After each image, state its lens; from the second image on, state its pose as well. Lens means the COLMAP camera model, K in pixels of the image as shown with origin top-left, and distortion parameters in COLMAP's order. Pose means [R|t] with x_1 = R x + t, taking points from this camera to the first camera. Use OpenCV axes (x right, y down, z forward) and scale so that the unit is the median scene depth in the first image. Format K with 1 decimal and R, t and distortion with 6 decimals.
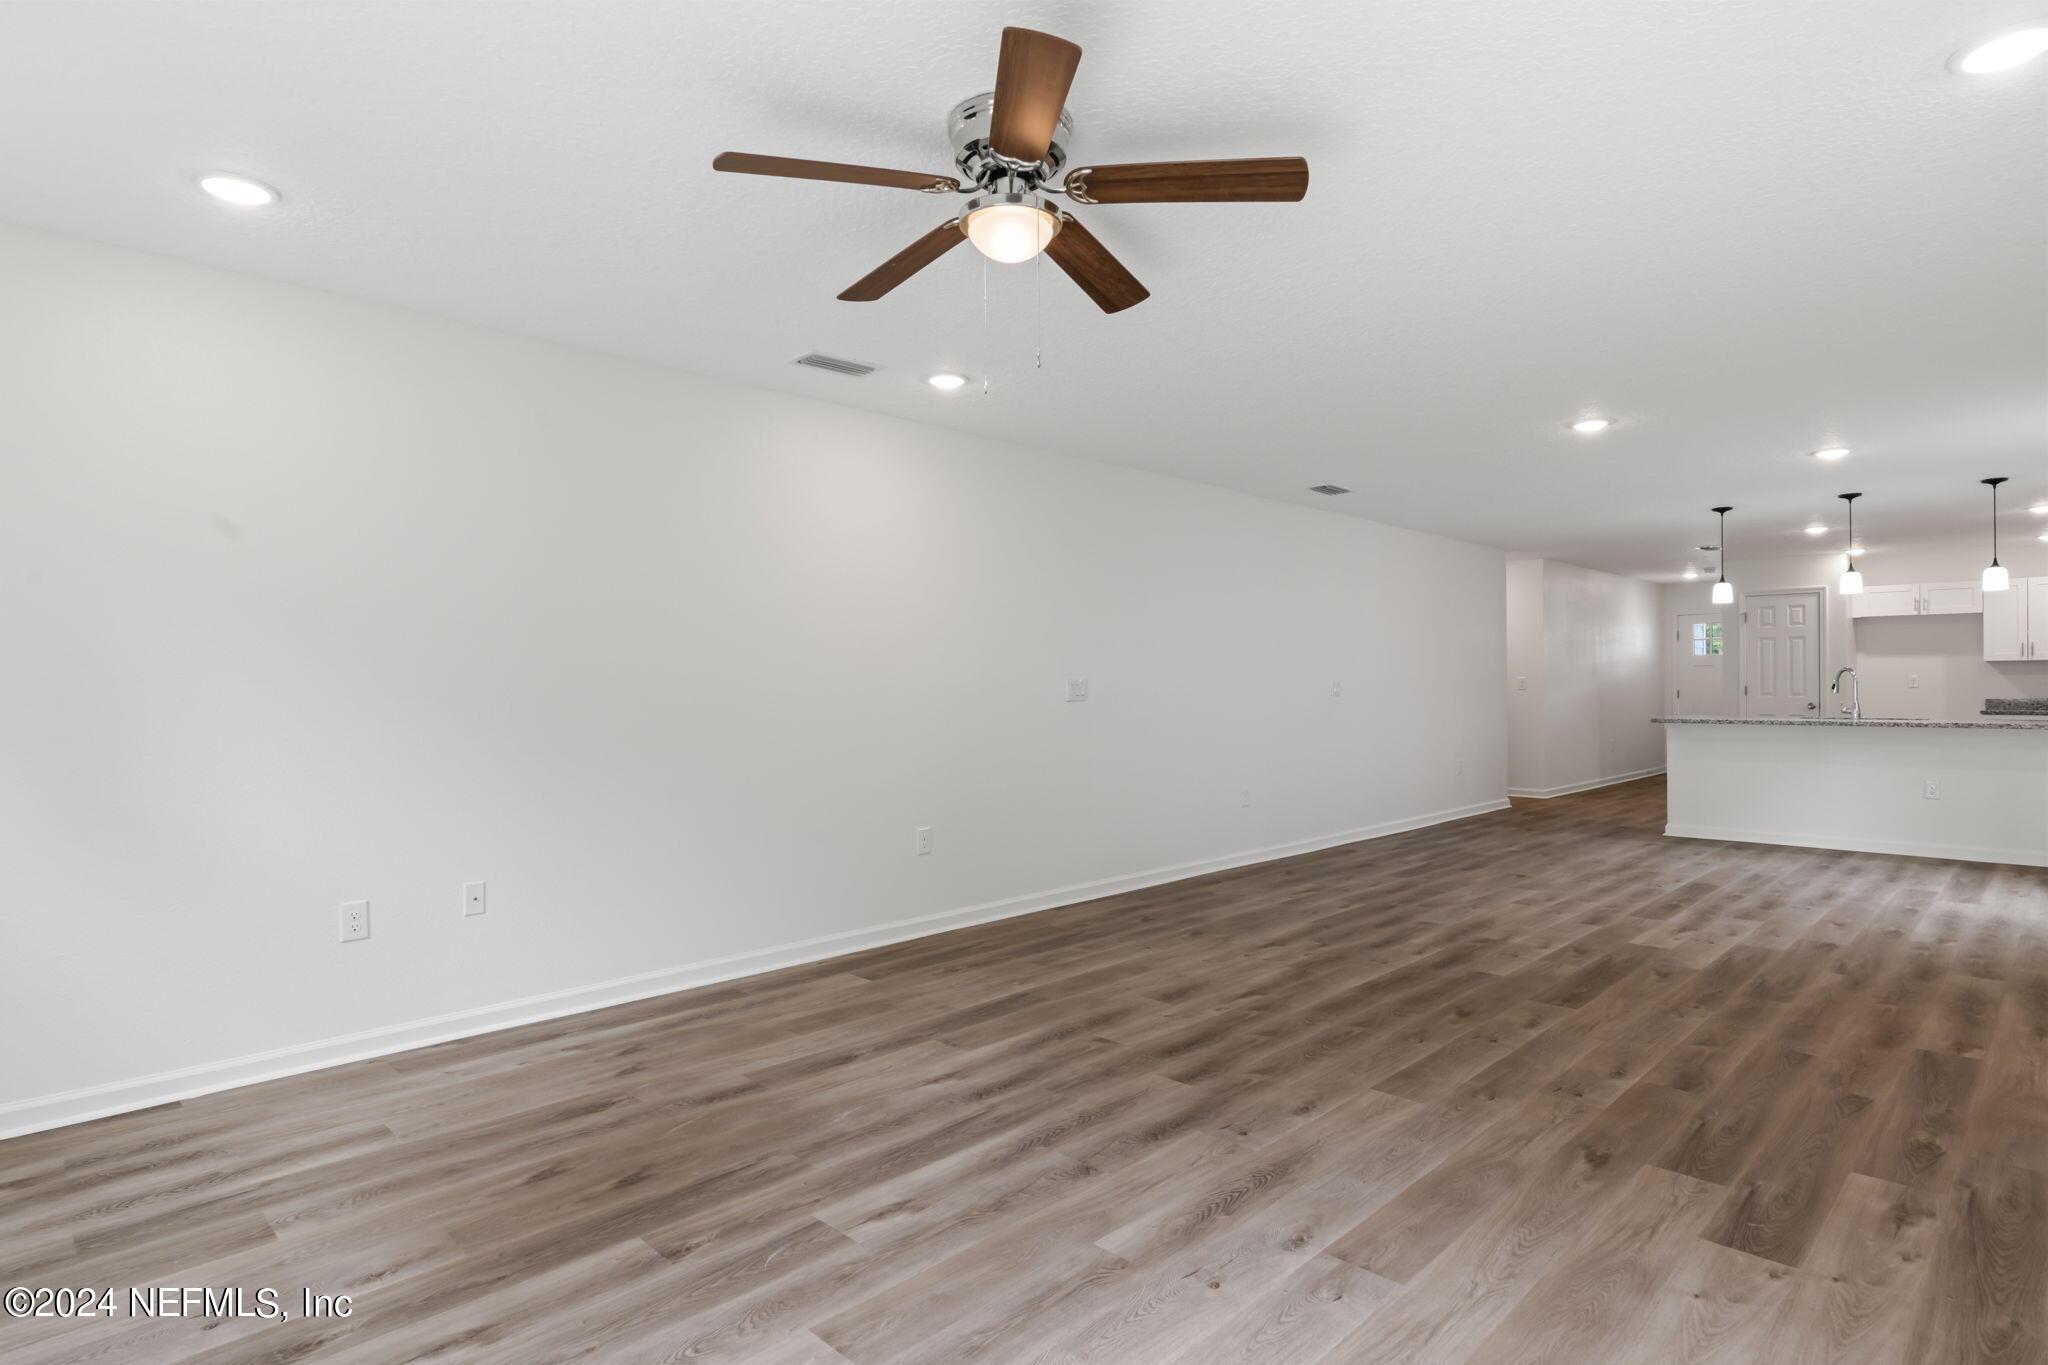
lens RADIAL K [[1068.7, 0, 1023.7], [0, 1068.7, 695.1], [0, 0, 1]] dist [-0.001279, -0.000252]
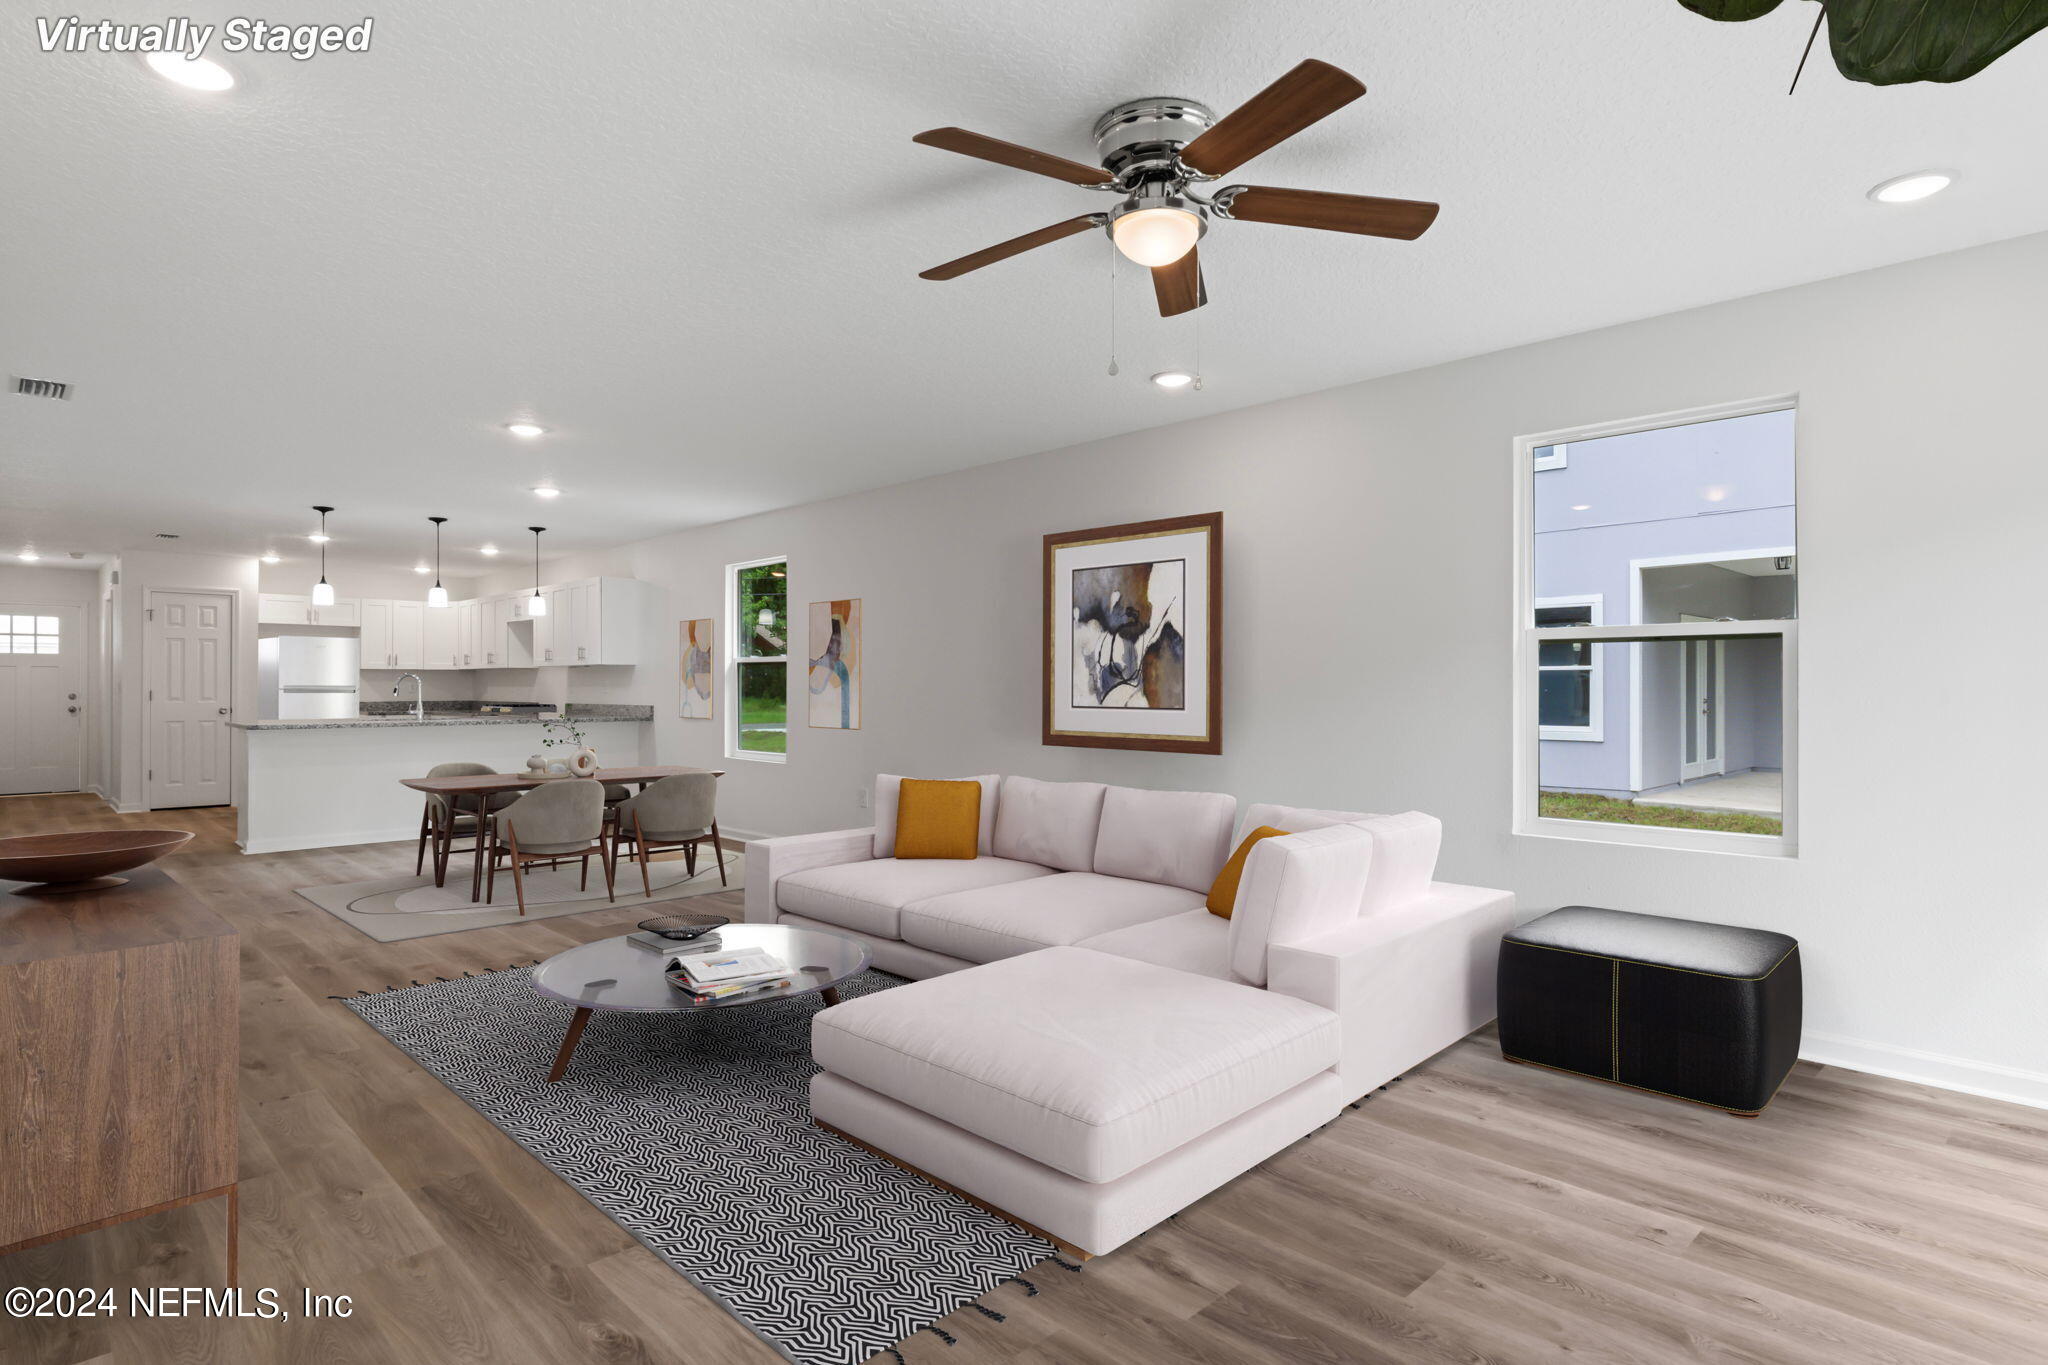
lens RADIAL K [[1077.1, 0, 1021.3], [0, 1077.1, 685.0], [0, 0, 1]] dist [0.001144, 0.000537]
pose [[0.018388, 0.006881, 0.999807, -0.596302], [0.008973, 0.999935, -0.007047, 0.000186], [-0.999791, 0.009101, 0.018325, 0.636752]]
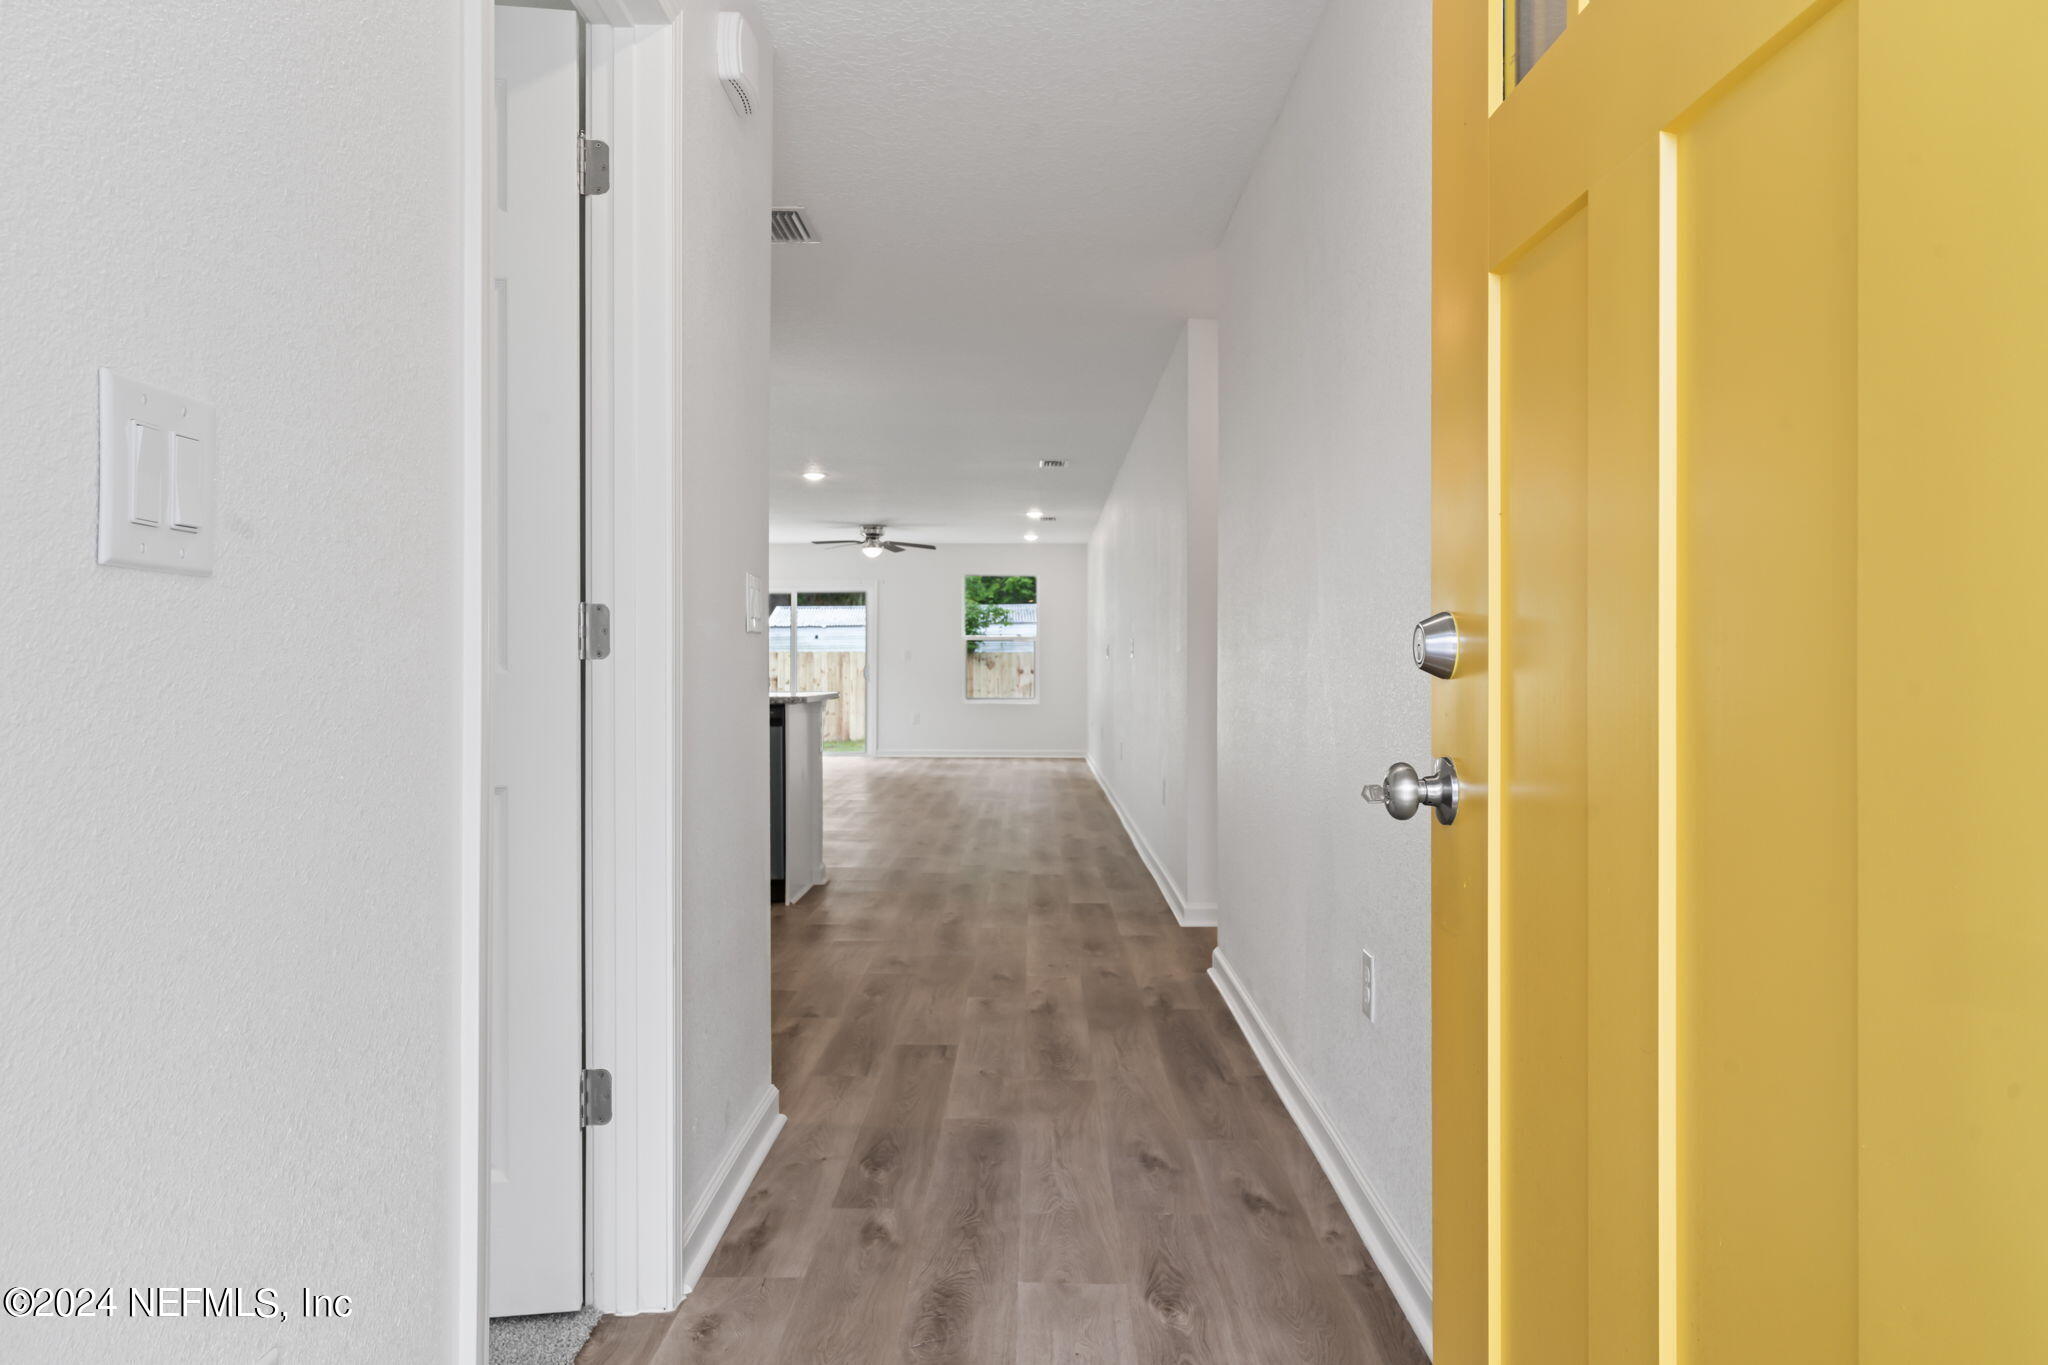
lens RADIAL K [[1448.9, 0, 1024.0], [0, 1448.9, 682.5], [0, 0, 1]] dist [-0.000201, 0.000806]
pose [[-0.709691, 0.012238, -0.704407, 2.198541], [-0.004311, 0.999755, 0.021712, -0.009354], [0.704500, 0.018446, -0.709464, 3.312529]]
